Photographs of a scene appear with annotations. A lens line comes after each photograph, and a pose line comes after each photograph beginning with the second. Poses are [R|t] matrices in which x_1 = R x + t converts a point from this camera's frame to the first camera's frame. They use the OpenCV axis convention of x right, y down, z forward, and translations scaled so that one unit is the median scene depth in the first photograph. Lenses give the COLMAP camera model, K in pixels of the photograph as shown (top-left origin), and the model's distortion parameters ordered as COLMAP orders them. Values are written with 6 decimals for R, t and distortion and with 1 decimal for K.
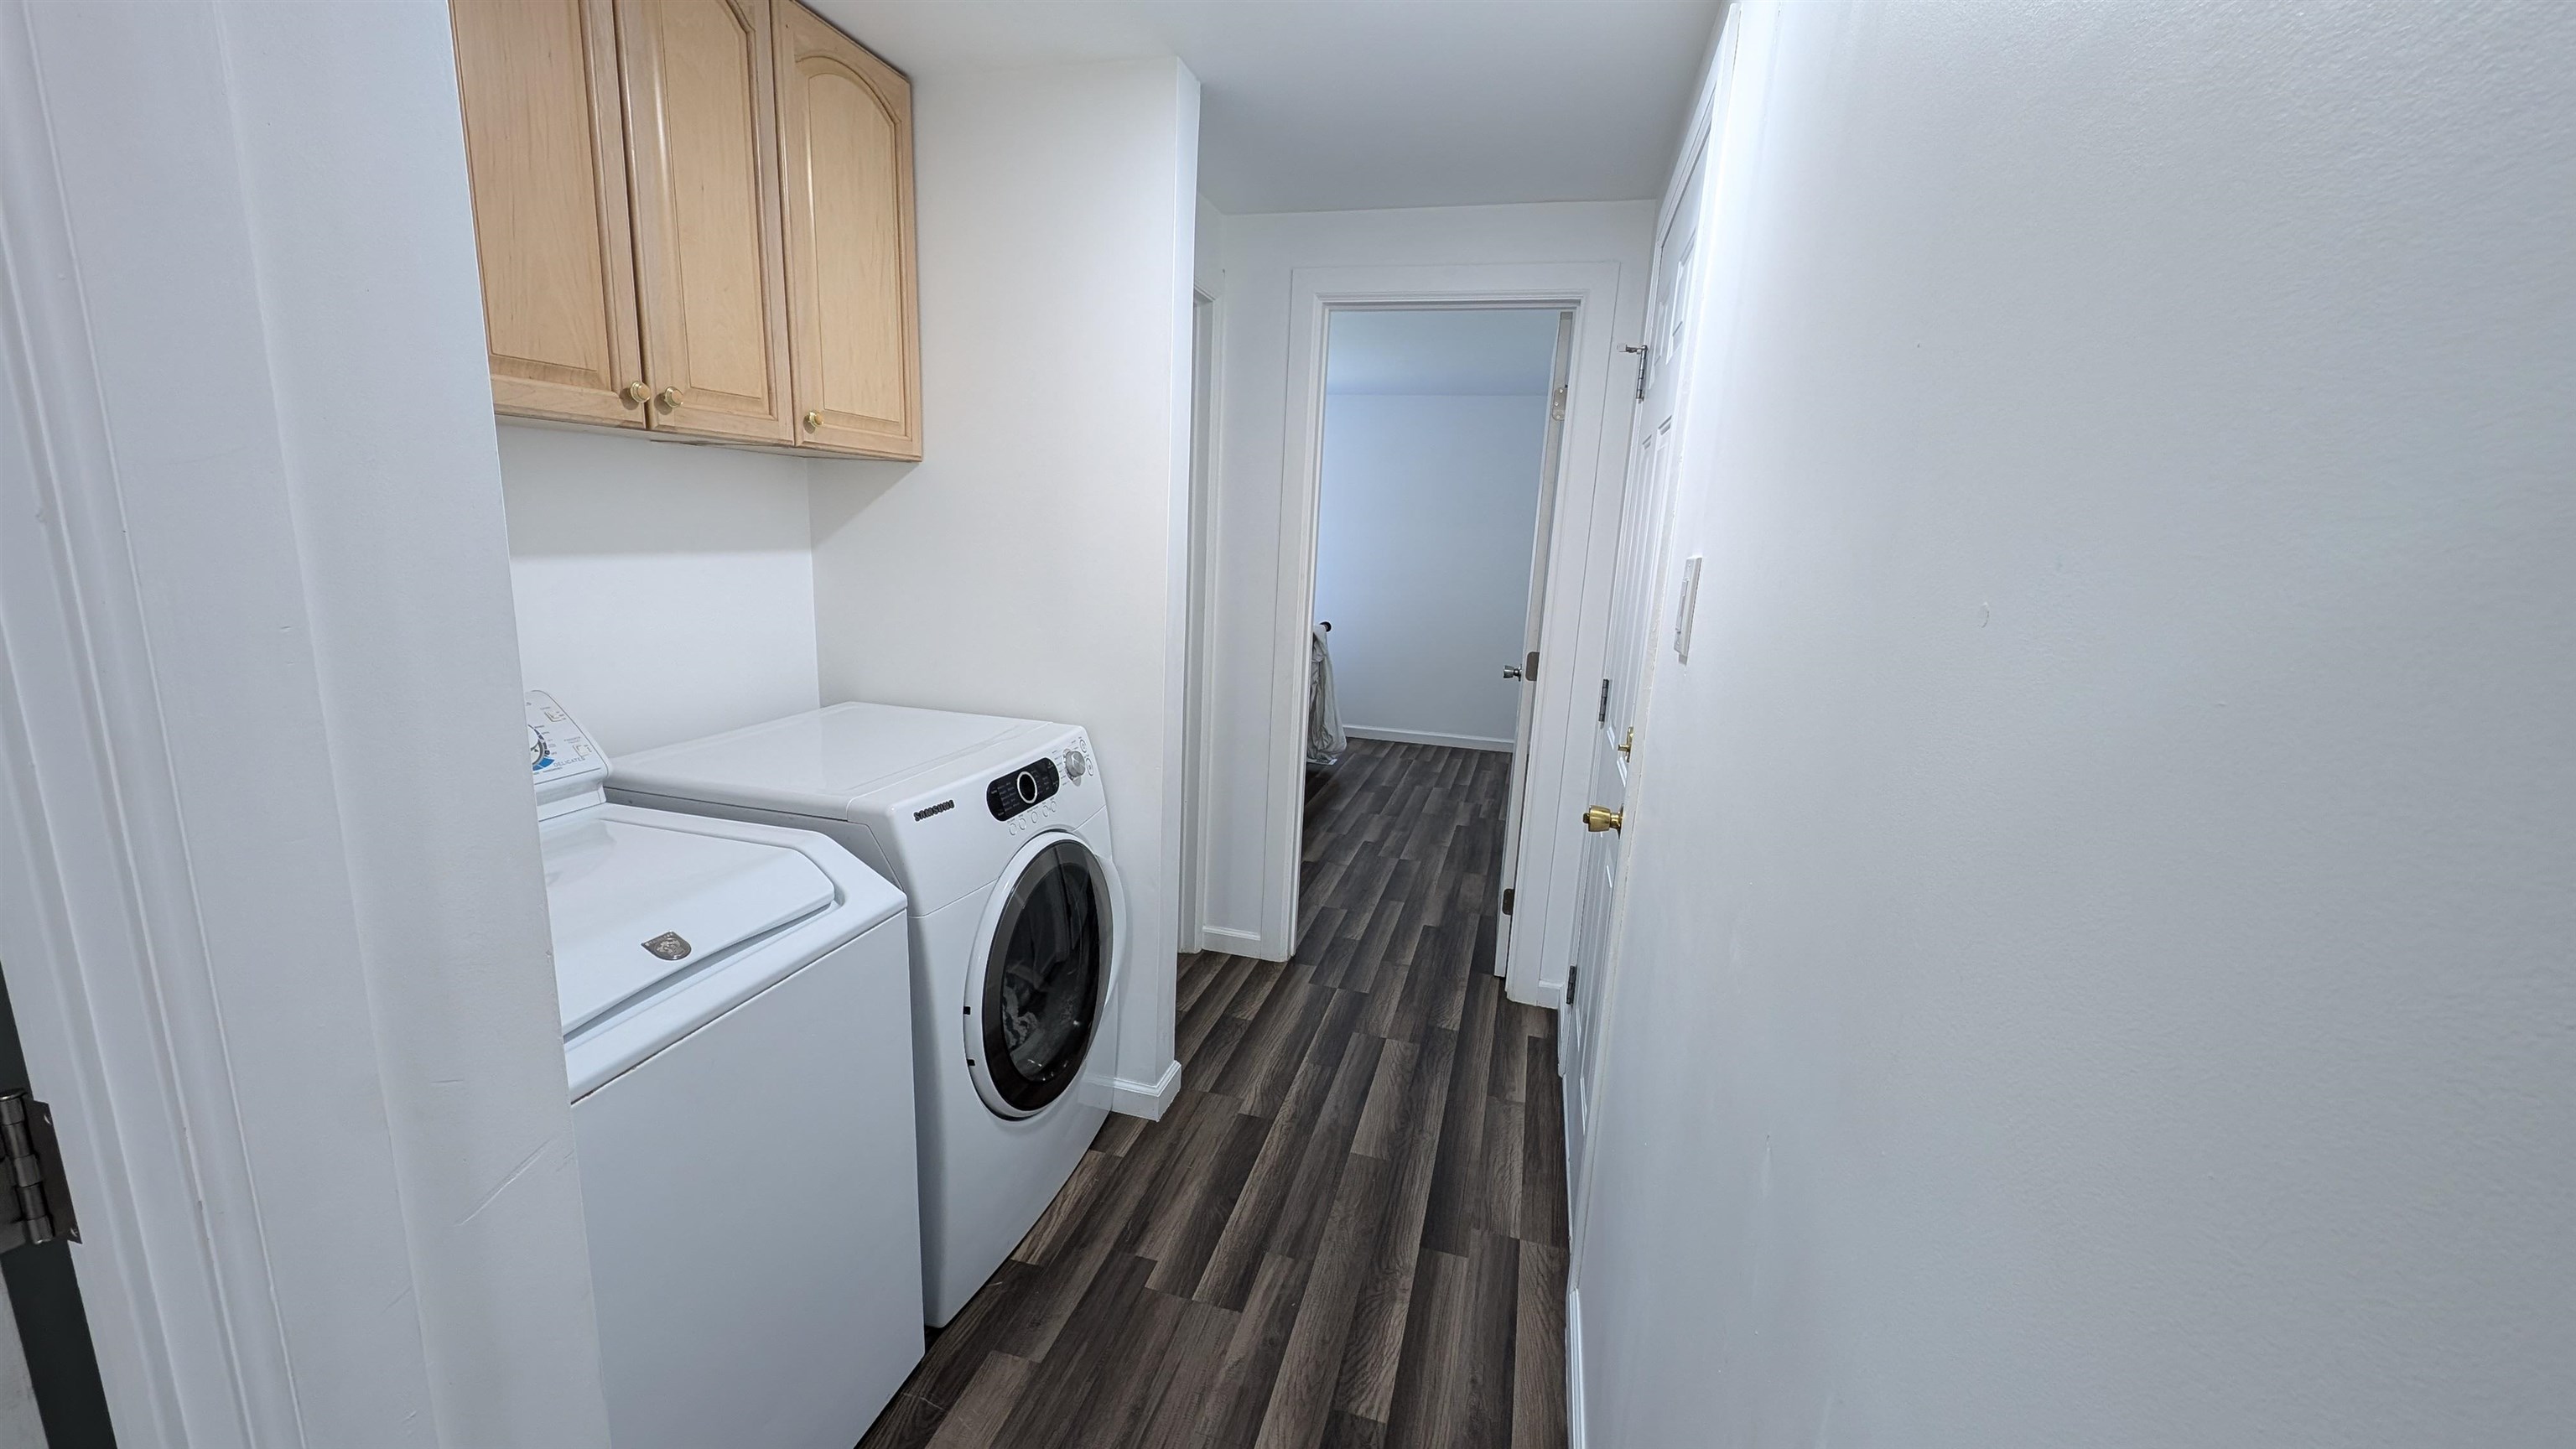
lens RADIAL K [[961.0, 0, 1283.4], [0, 961.0, 739.3], [0, 0, 1]] dist [0.001102, -0.000237]
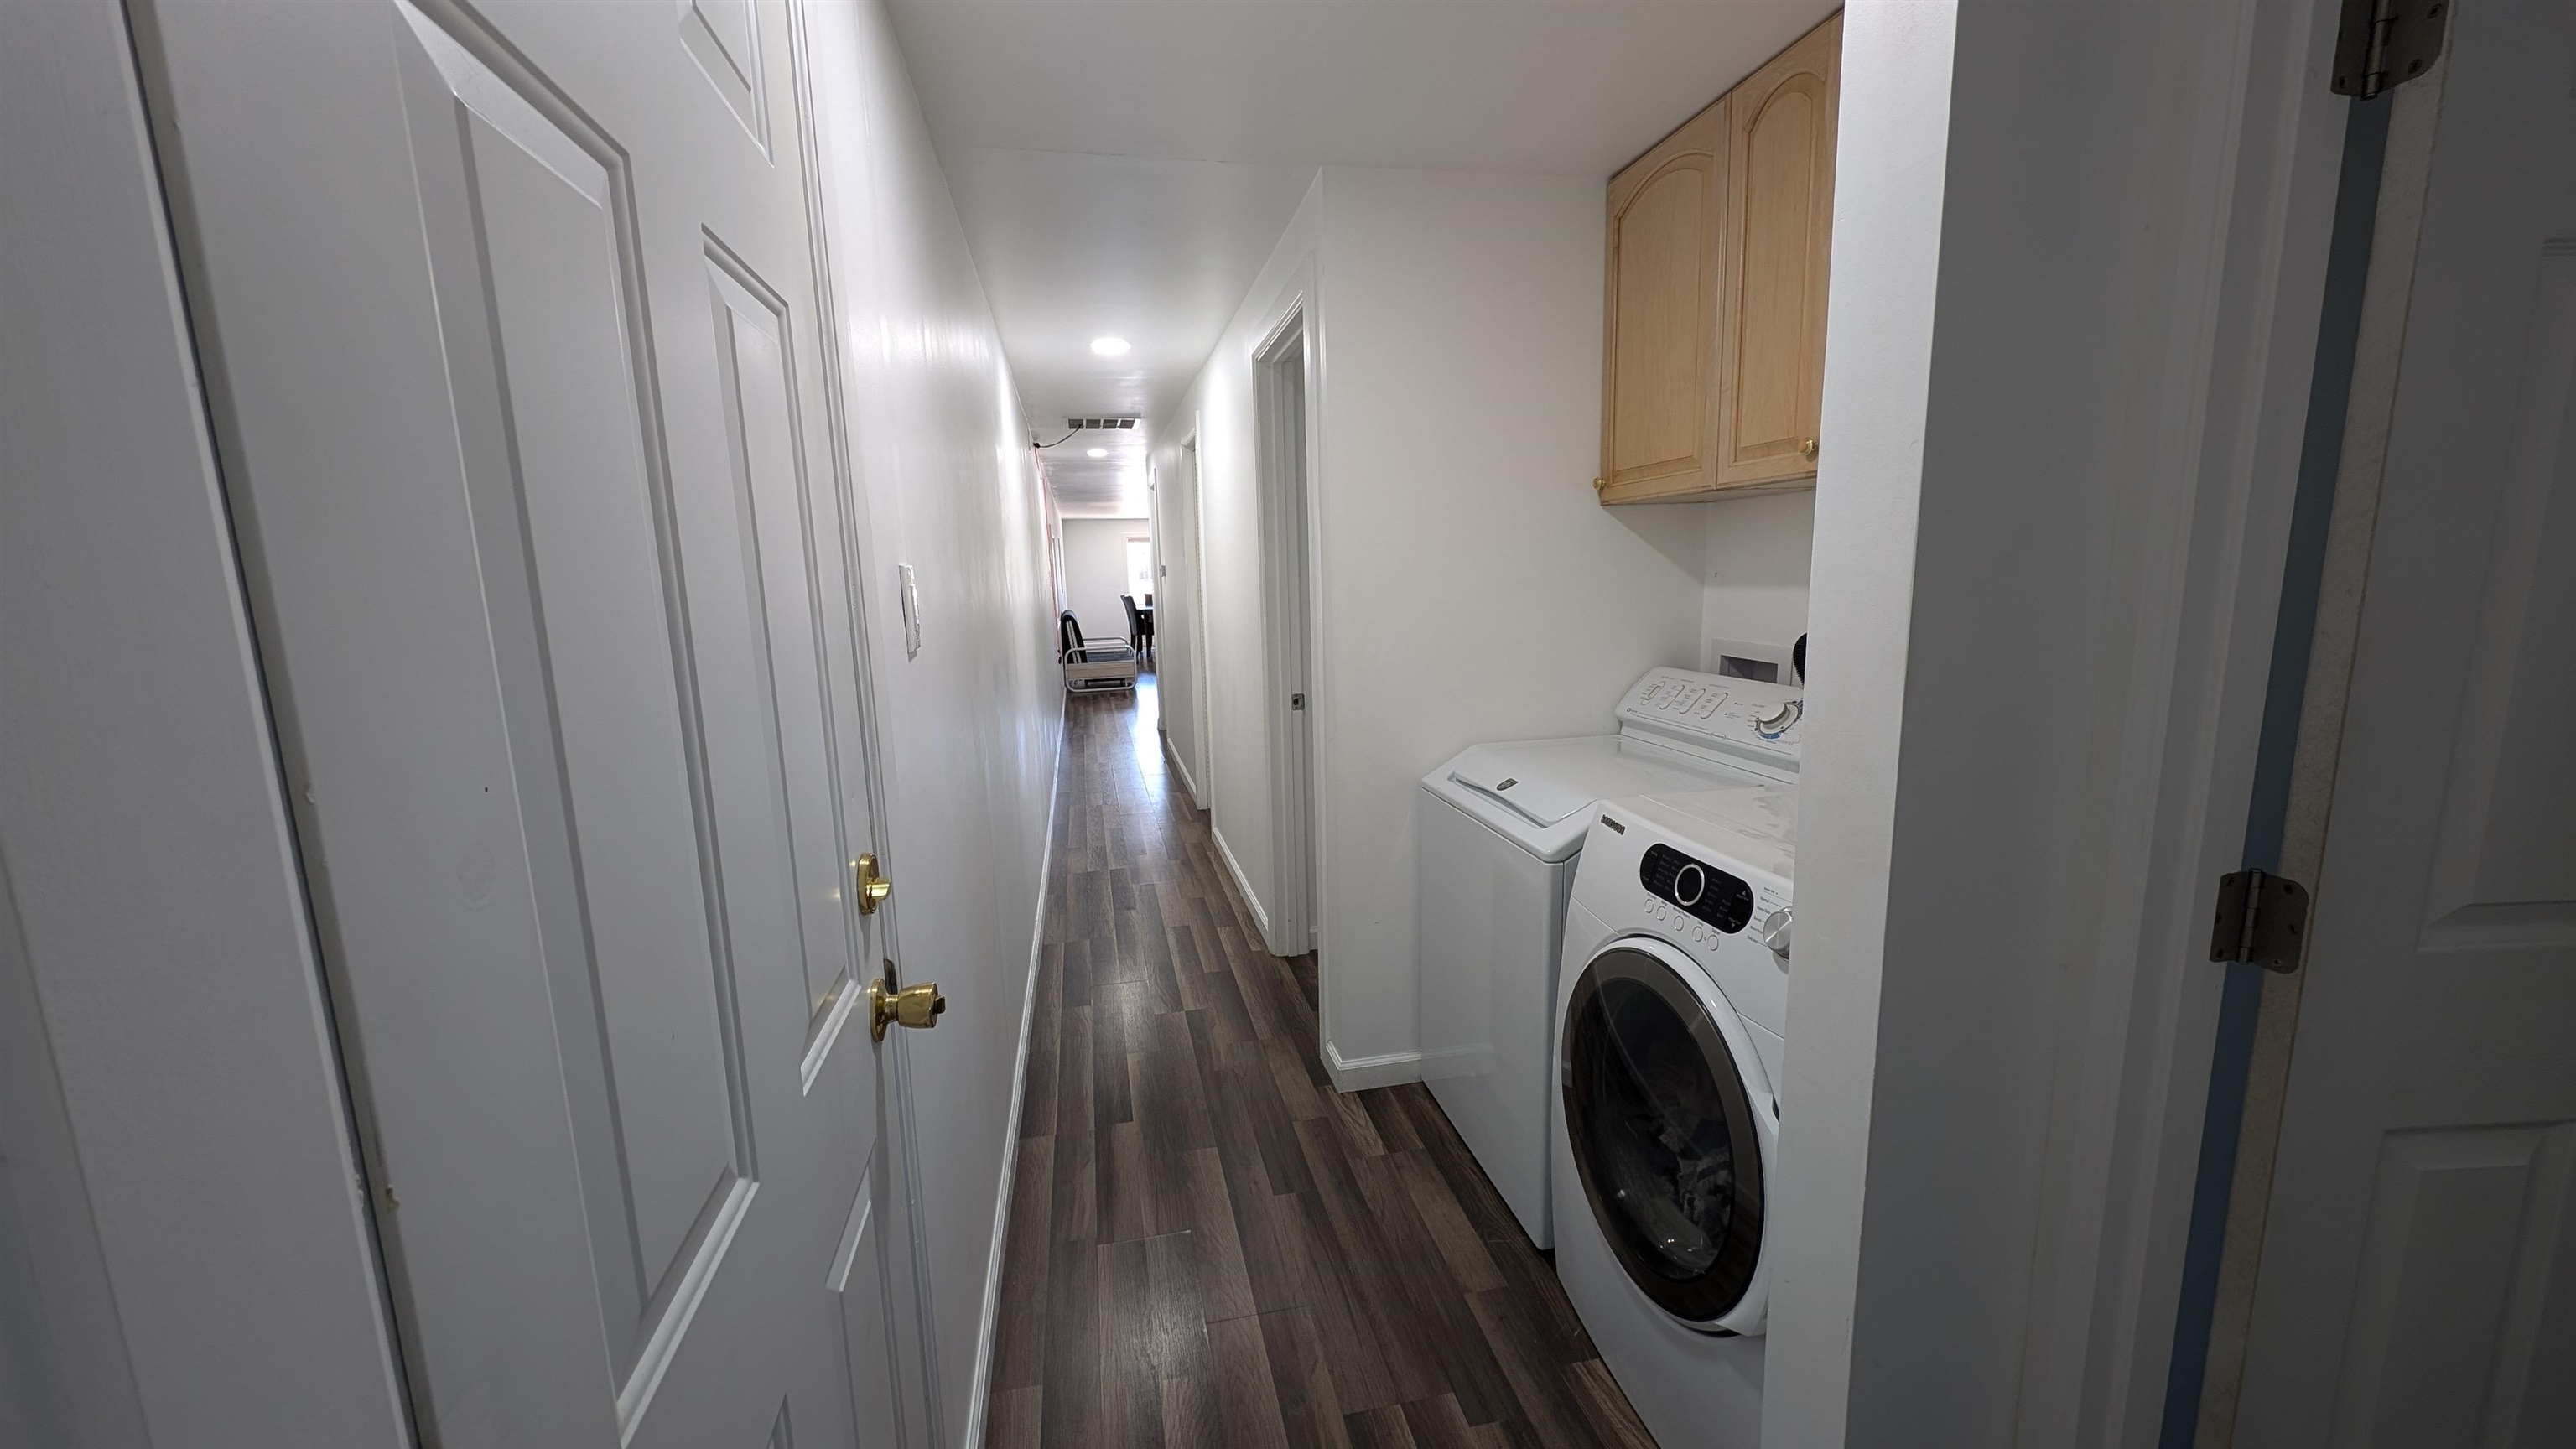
lens RADIAL K [[961.0, 0, 1288.5], [0, 961.0, 699.0], [0, 0, 1]] dist [0.001102, -0.000237]
pose [[-0.887120, 0.014532, -0.461310, 0.436055], [-0.140318, 0.943701, 0.299566, -0.316687], [0.439692, 0.330481, -0.835137, 1.615939]]
